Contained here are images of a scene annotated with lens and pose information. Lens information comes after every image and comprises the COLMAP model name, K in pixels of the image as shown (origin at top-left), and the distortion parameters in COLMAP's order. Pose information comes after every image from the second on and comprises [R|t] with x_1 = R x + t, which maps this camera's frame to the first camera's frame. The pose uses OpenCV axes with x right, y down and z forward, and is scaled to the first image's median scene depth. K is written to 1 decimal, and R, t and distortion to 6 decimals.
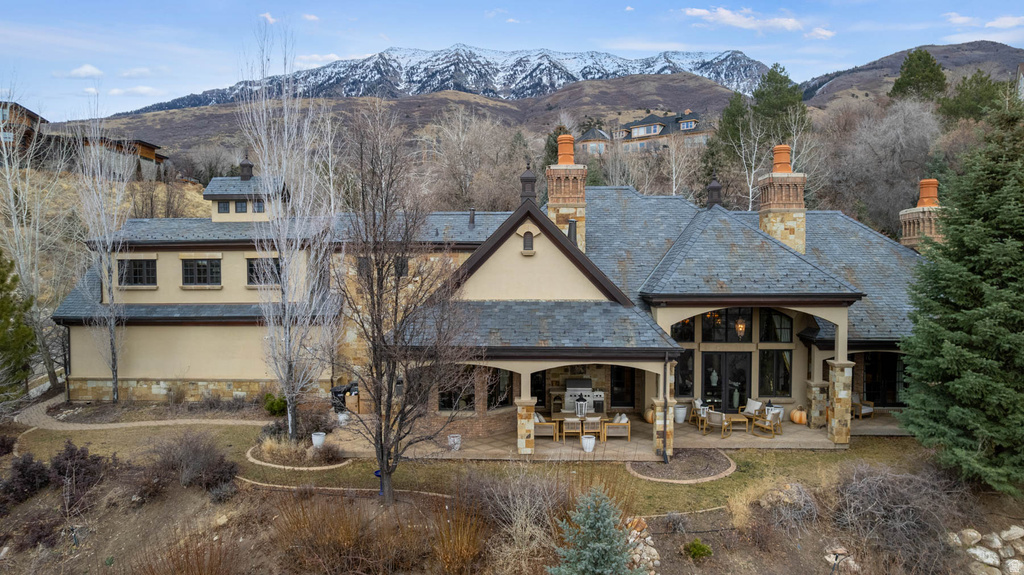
lens RADIAL K [[657.9, 0, 514.7], [0, 657.9, 291.6], [0, 0, 1]] dist [-0.072024, 0.056028]
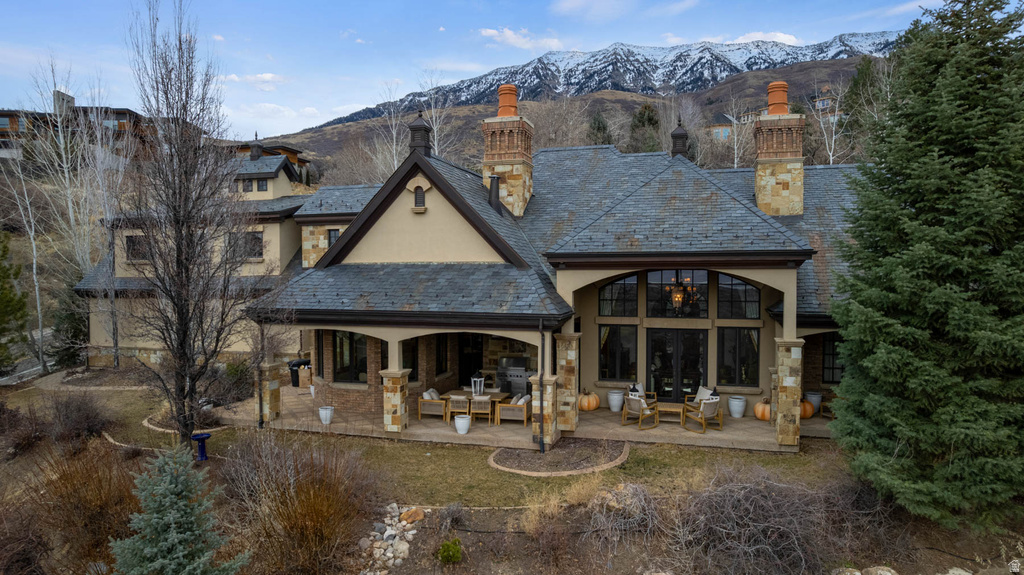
lens RADIAL K [[657.9, 0, 514.7], [0, 657.9, 291.6], [0, 0, 1]] dist [-0.072024, 0.056028]
pose [[0.971129, 0.006744, -0.238461, 0.354429], [-0.007158, 0.999974, -0.000867, 0.051584], [0.238449, 0.002549, 0.971152, 0.157667]]
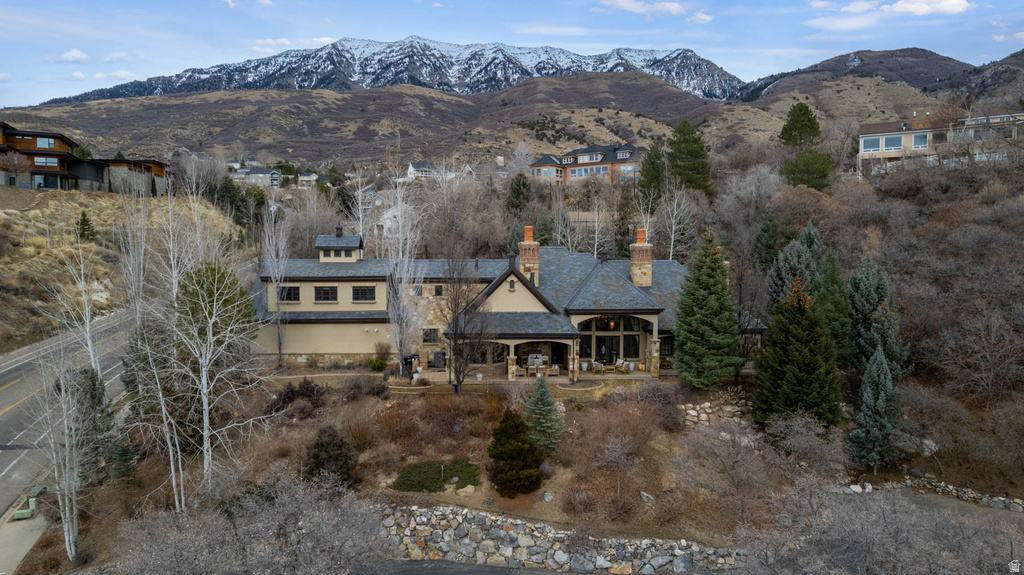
lens RADIAL K [[657.9, 0, 514.7], [0, 657.9, 291.6], [0, 0, 1]] dist [-0.072024, 0.056028]
pose [[0.997564, -0.000613, 0.069760, -0.118399], [-0.000140, 0.999942, 0.010793, -0.074748], [-0.069762, -0.010776, 0.997505, -1.123803]]
